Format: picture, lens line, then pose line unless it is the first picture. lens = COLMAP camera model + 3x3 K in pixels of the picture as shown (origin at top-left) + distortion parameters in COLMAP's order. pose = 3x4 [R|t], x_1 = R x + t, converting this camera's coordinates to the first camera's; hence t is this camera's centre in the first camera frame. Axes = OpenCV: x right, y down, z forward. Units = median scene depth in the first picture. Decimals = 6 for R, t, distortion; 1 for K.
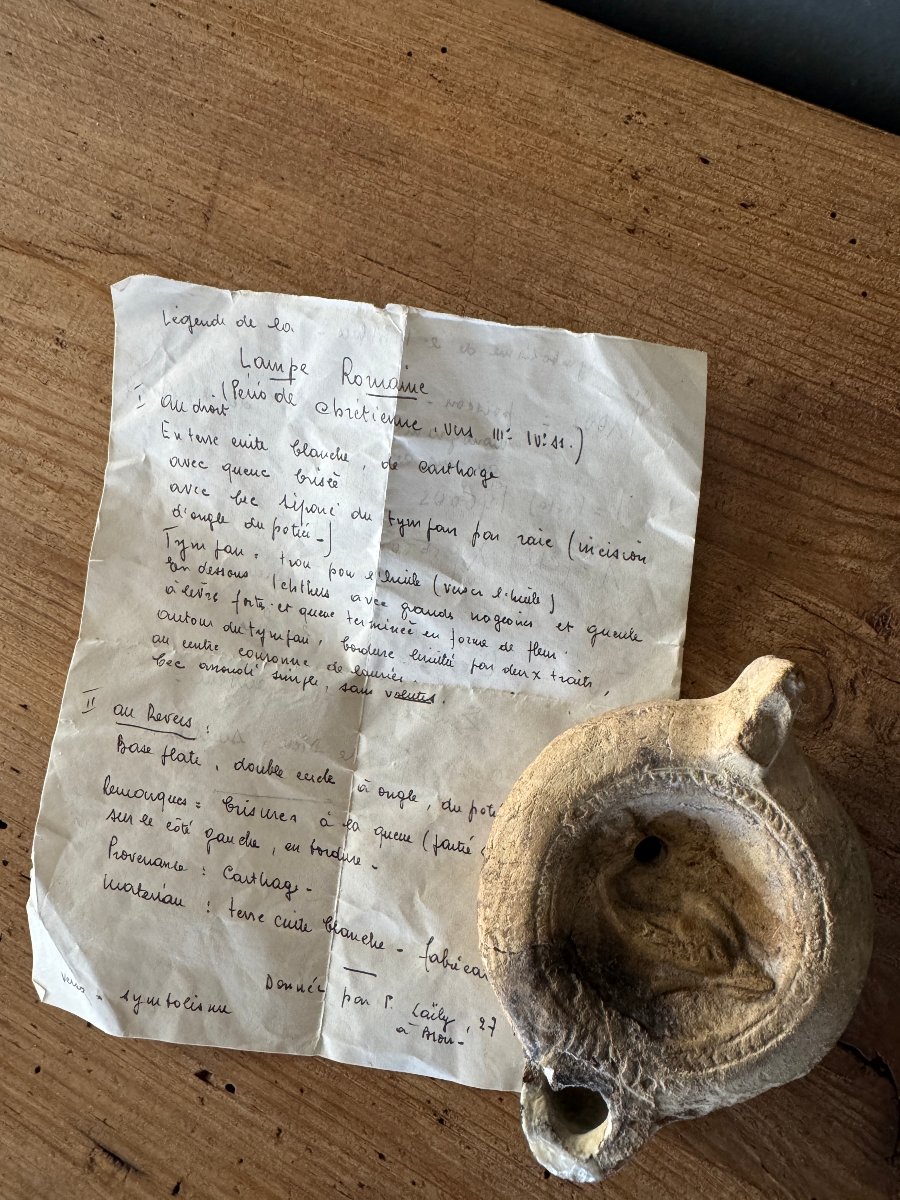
lens RADIAL K [[846.7, 0, 449.8], [0, 846.7, 494.2], [0, 0, 1]] dist [0.000333, -0.007260]
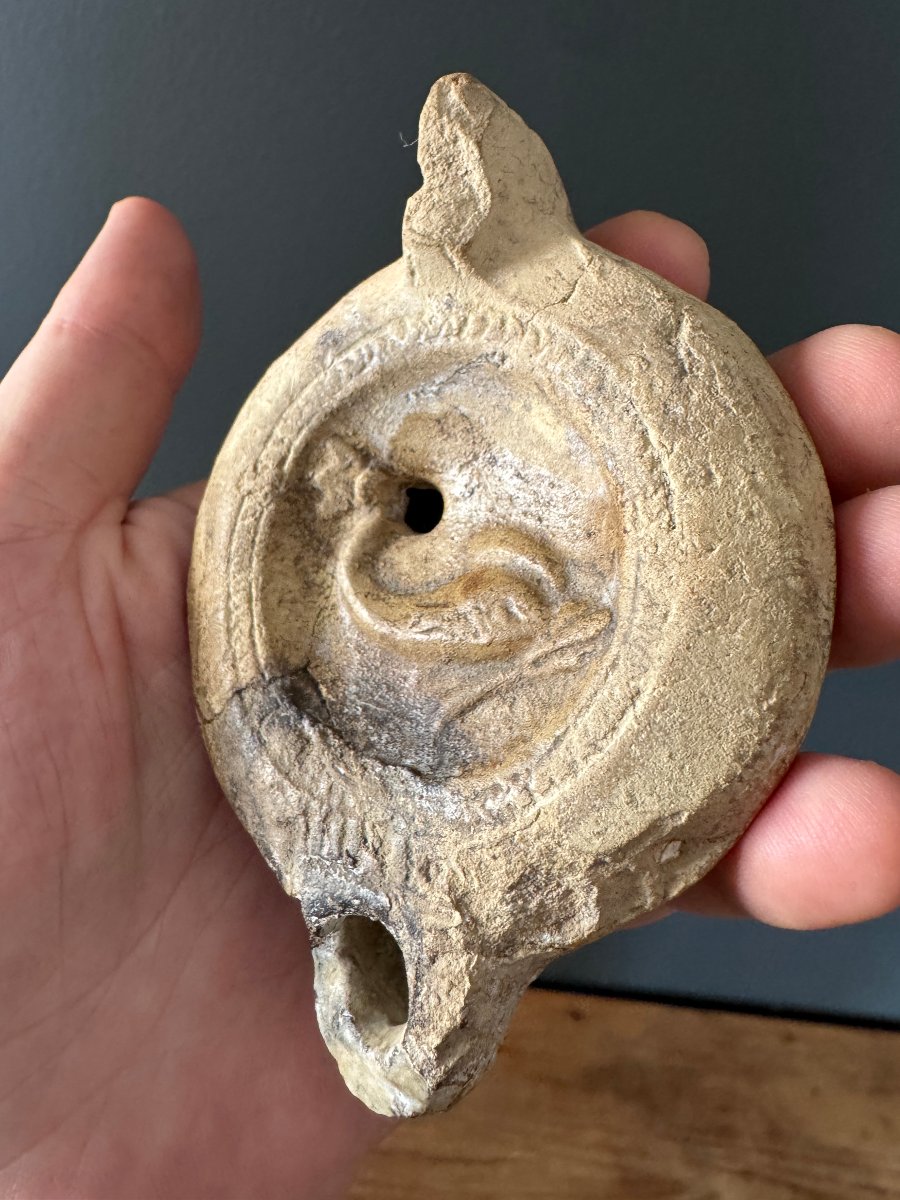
lens RADIAL K [[845.3, 0, 451.9], [0, 845.3, 485.1], [0, 0, 1]] dist [-0.004098, -0.001090]
pose [[0.885956, -0.354170, -0.299409, 0.469978], [0.289745, 0.926797, -0.238946, 0.591688], [0.362119, 0.124943, 0.923720, 0.489339]]
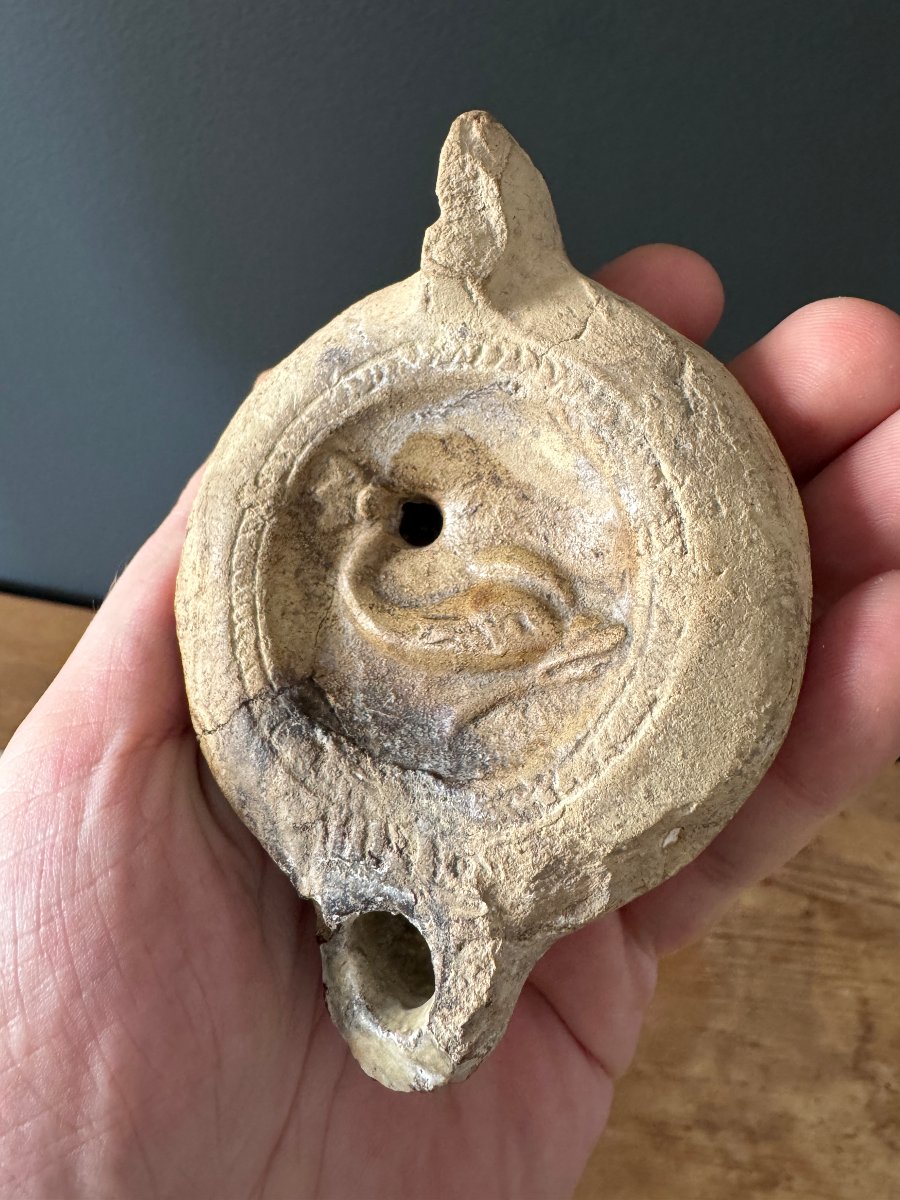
lens RADIAL K [[846.7, 0, 449.8], [0, 846.7, 494.2], [0, 0, 1]] dist [0.000333, -0.007260]
pose [[0.930779, -0.330918, -0.155382, 0.386241], [0.308302, 0.938930, -0.152840, 0.537425], [0.196471, 0.094356, 0.975959, 0.422529]]
